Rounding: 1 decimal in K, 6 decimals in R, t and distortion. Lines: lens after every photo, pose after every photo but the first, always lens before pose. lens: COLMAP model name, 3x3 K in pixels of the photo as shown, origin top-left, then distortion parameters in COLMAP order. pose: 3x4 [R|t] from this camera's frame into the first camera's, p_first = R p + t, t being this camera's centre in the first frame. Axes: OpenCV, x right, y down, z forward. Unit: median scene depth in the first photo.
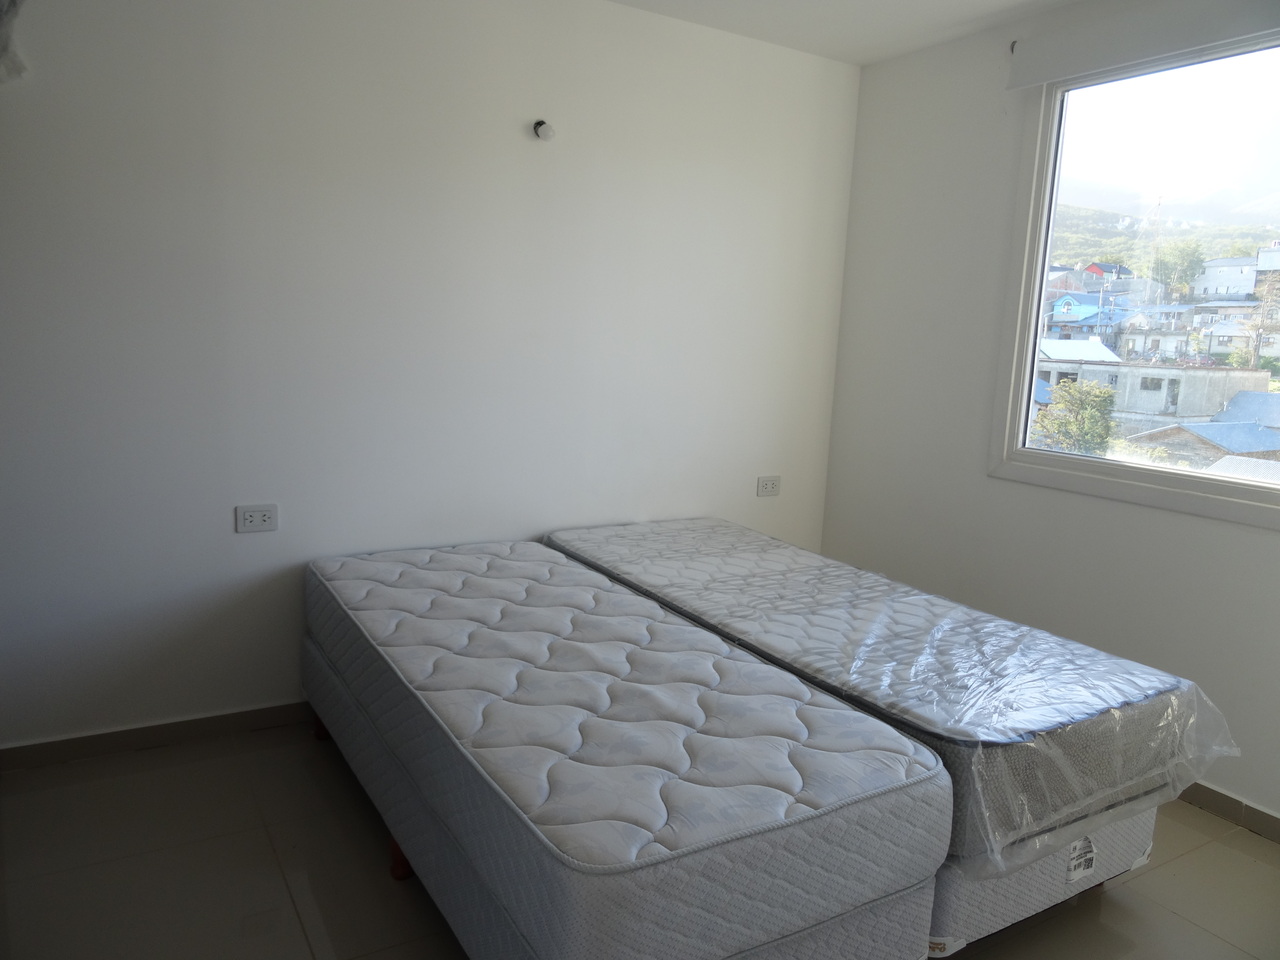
lens RADIAL K [[910.1, 0, 638.8], [0, 910.1, 480.1], [0, 0, 1]] dist [0.005068, 0.001628]
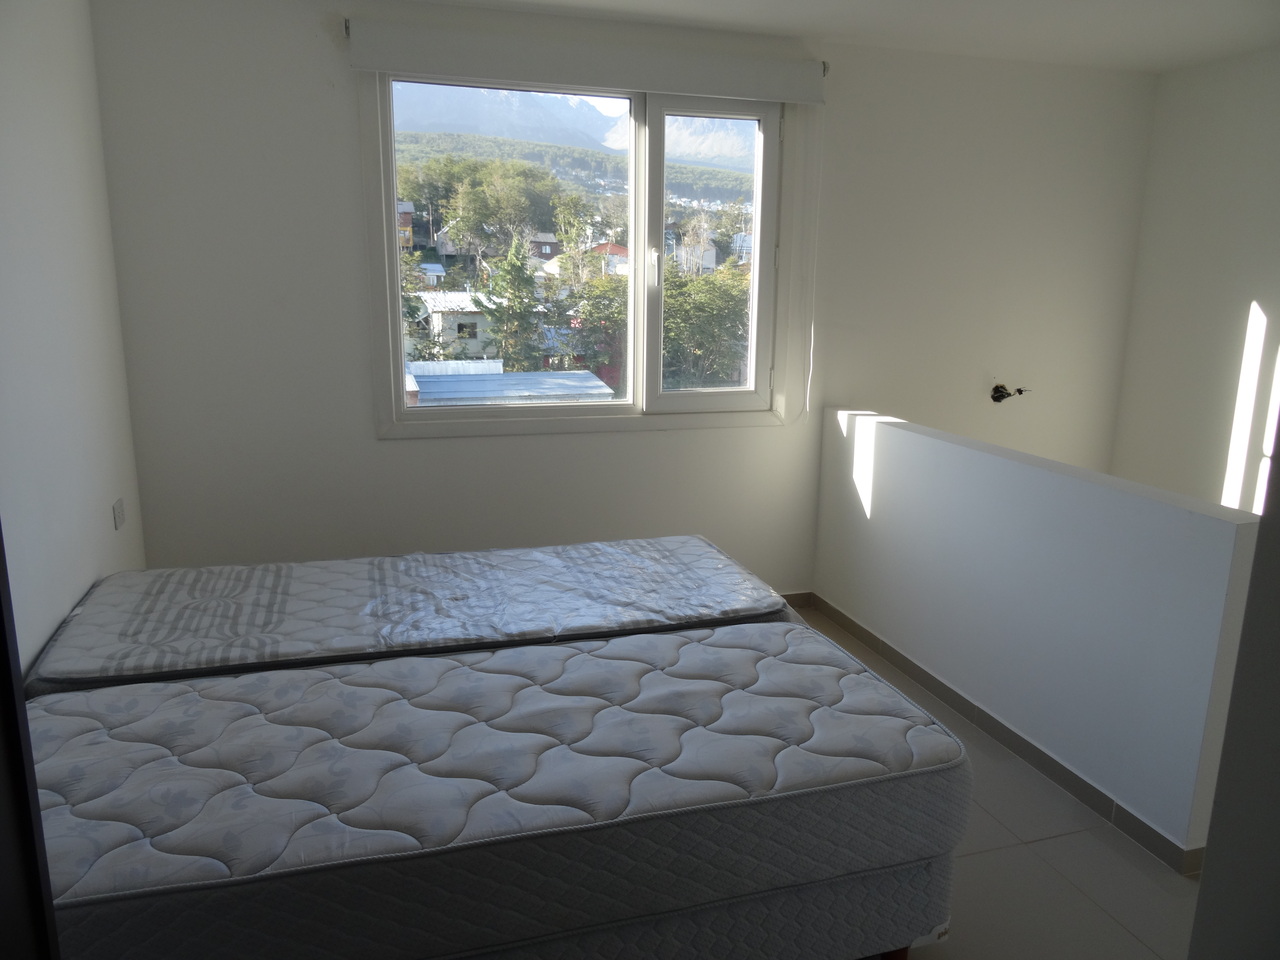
lens RADIAL K [[910.1, 0, 638.5], [0, 910.1, 479.7], [0, 0, 1]] dist [0.005068, 0.001628]
pose [[0.238129, -0.256351, 0.936792, -0.729848], [0.148277, 0.962827, 0.225784, -0.203080], [-0.959848, 0.085139, 0.267287, 0.554276]]
